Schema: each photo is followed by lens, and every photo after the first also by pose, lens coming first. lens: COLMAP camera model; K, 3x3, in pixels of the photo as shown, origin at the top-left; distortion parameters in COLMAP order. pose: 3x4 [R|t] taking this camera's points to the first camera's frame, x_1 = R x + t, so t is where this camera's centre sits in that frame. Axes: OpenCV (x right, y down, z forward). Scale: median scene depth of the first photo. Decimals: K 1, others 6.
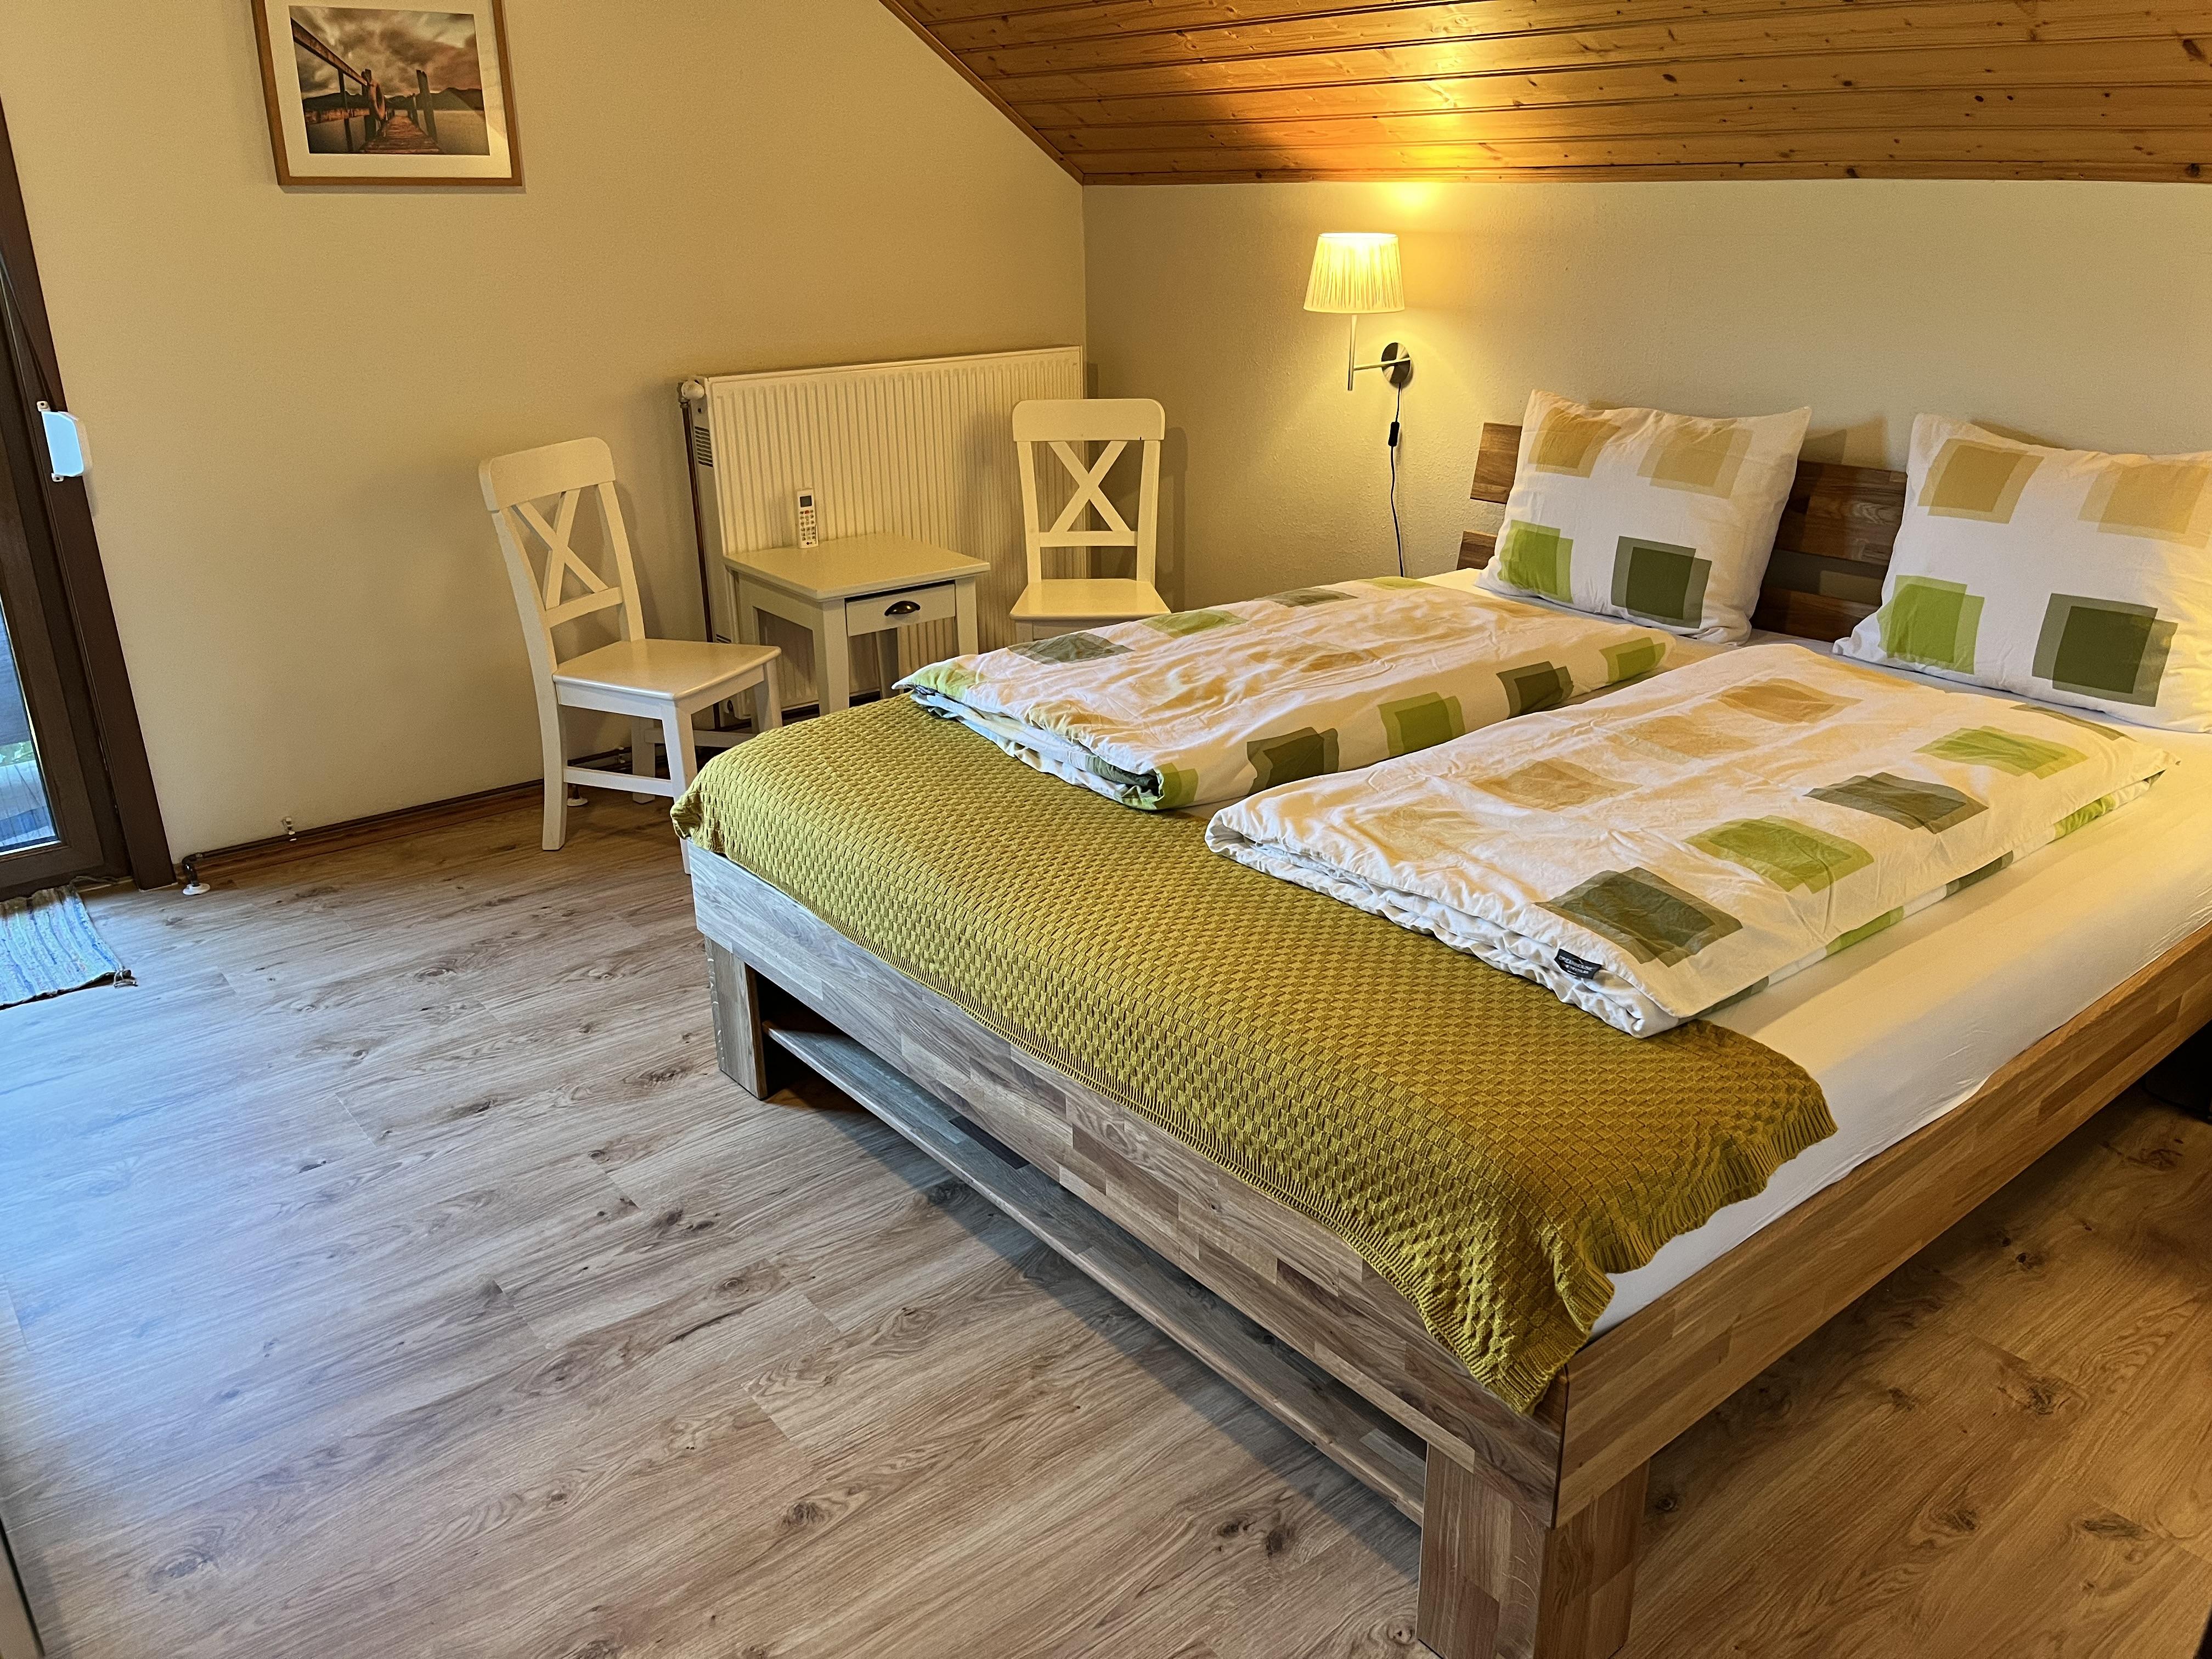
lens RADIAL K [[1654.2, 0, 1102.1], [0, 1654.2, 830.9], [0, 0, 1]] dist [0.019732, -0.023627]
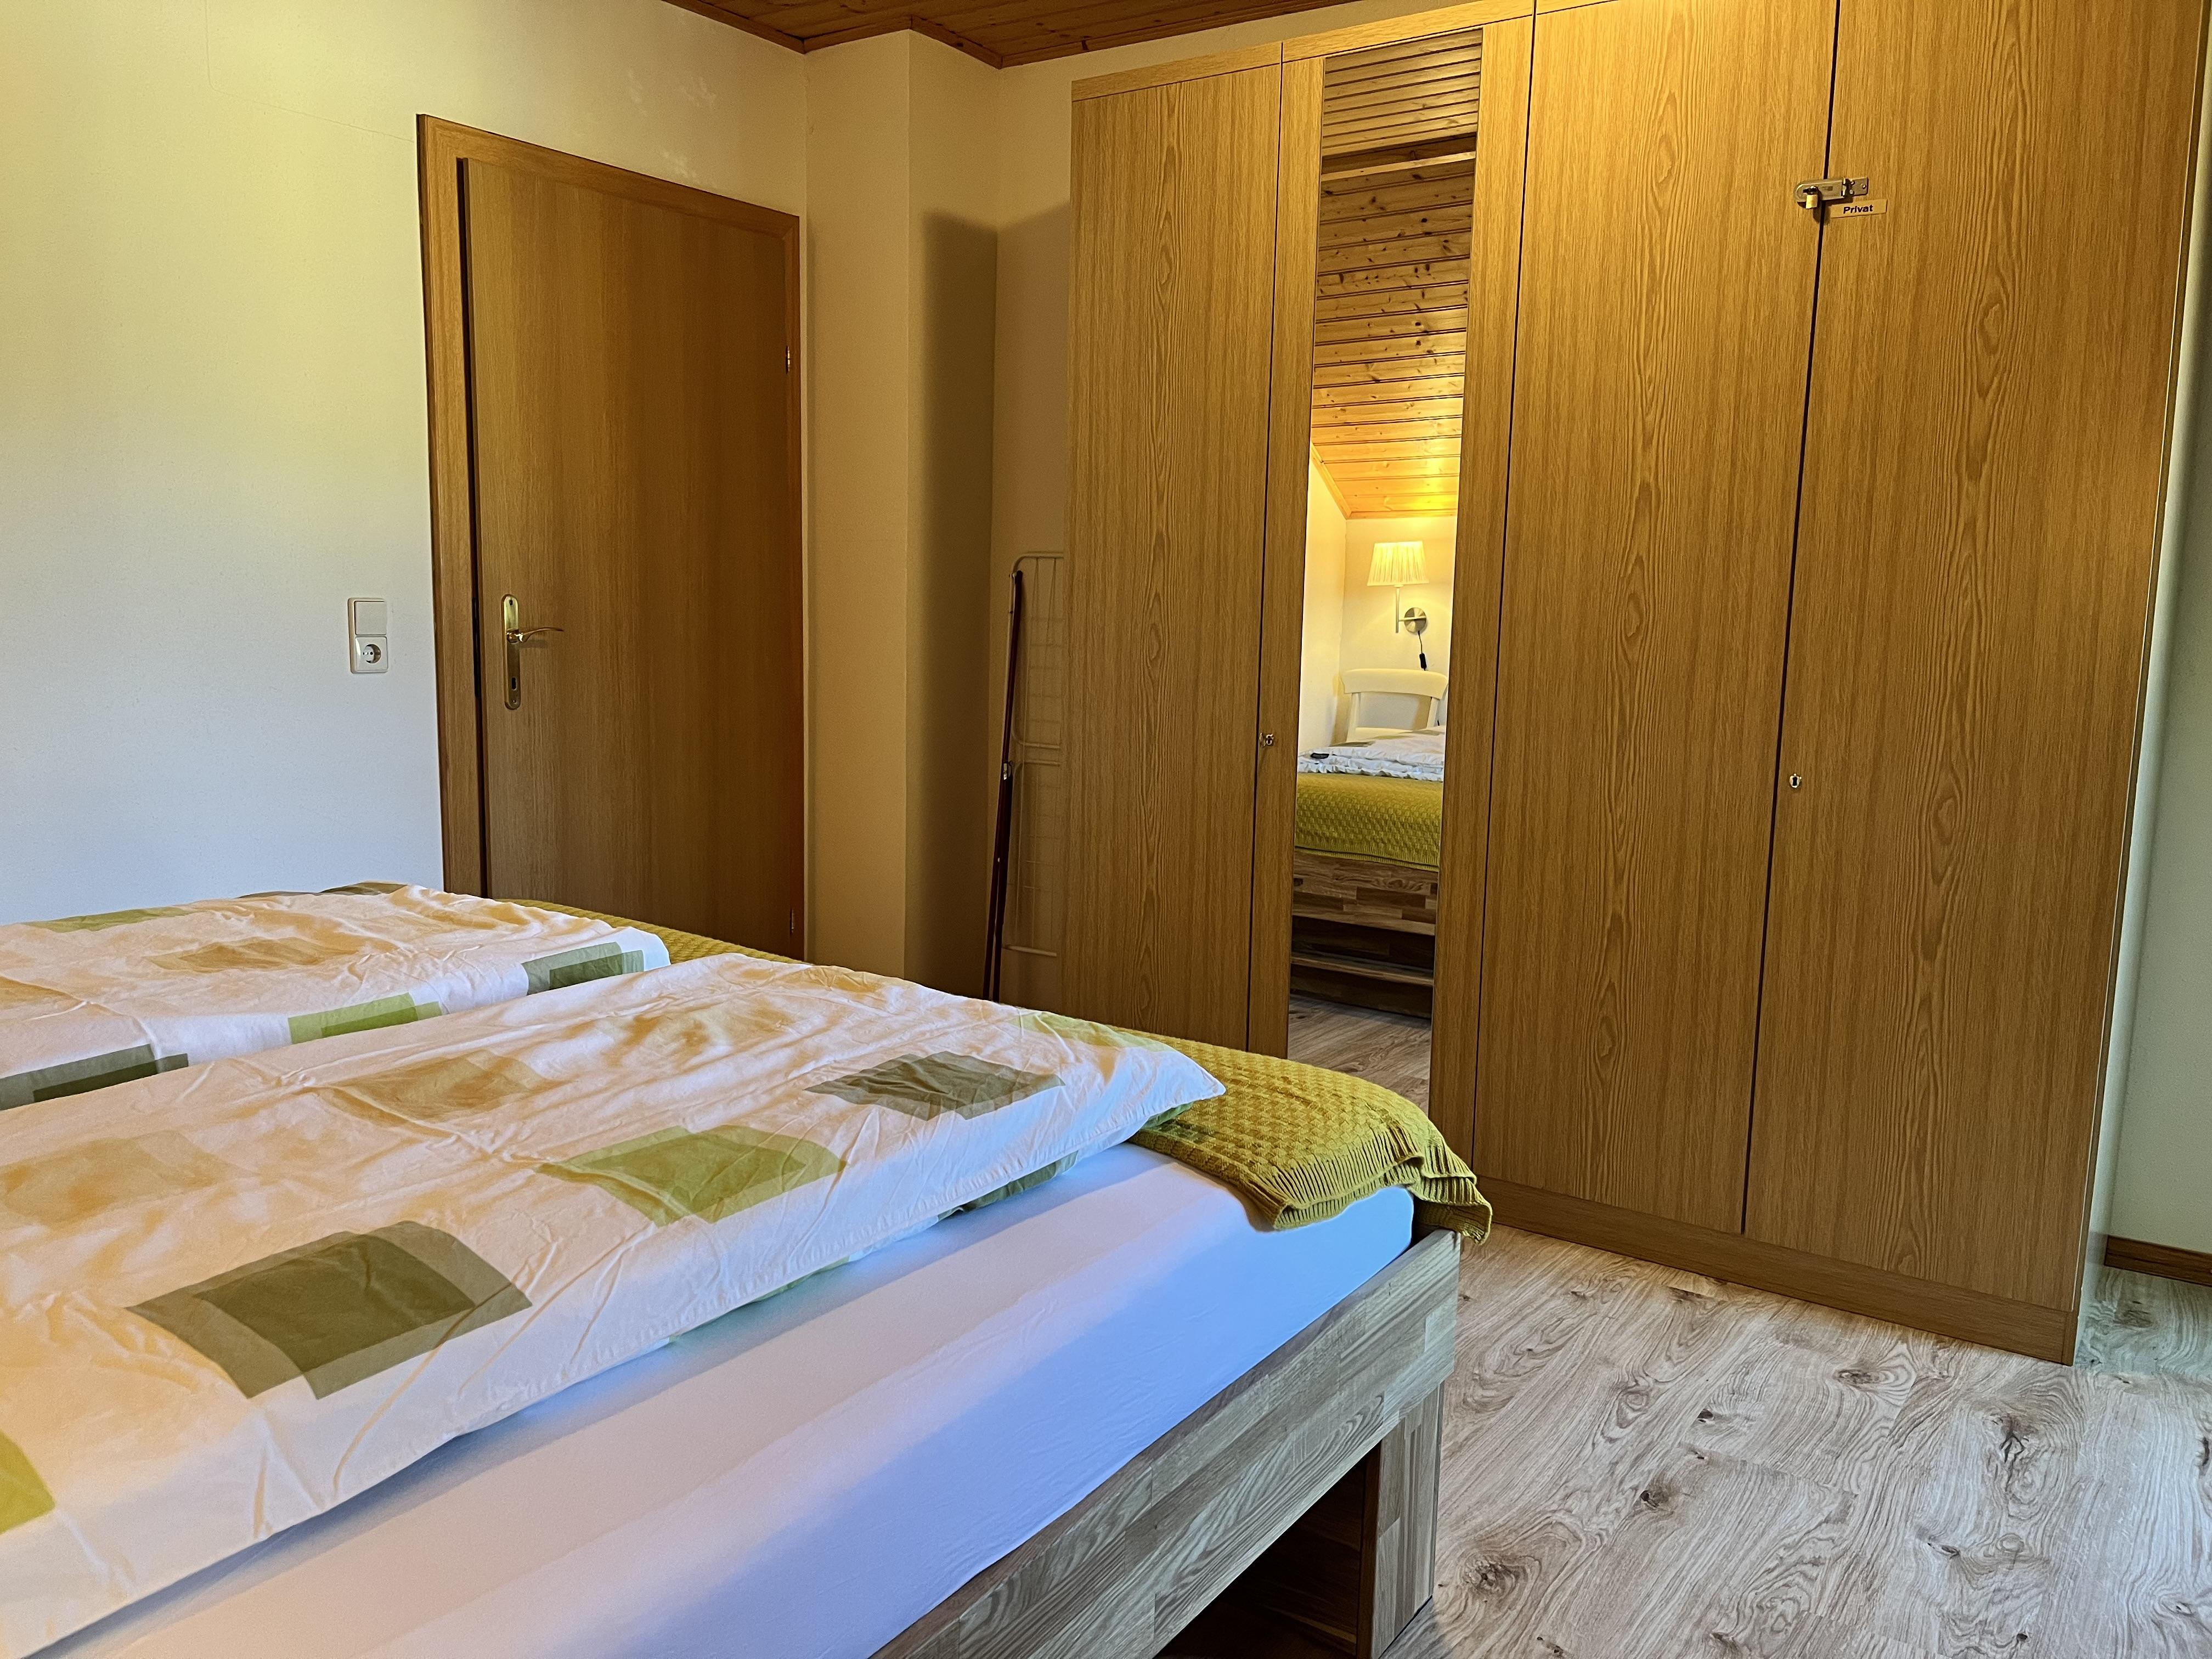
lens RADIAL K [[1654.2, 0, 1098.8], [0, 1654.2, 823.3], [0, 0, 1]] dist [0.019732, -0.023627]
pose [[-0.950598, 0.029585, -0.309010, 0.090106], [-0.135533, 0.856002, 0.498891, -0.449608], [0.279273, 0.516126, -0.809704, 1.423017]]
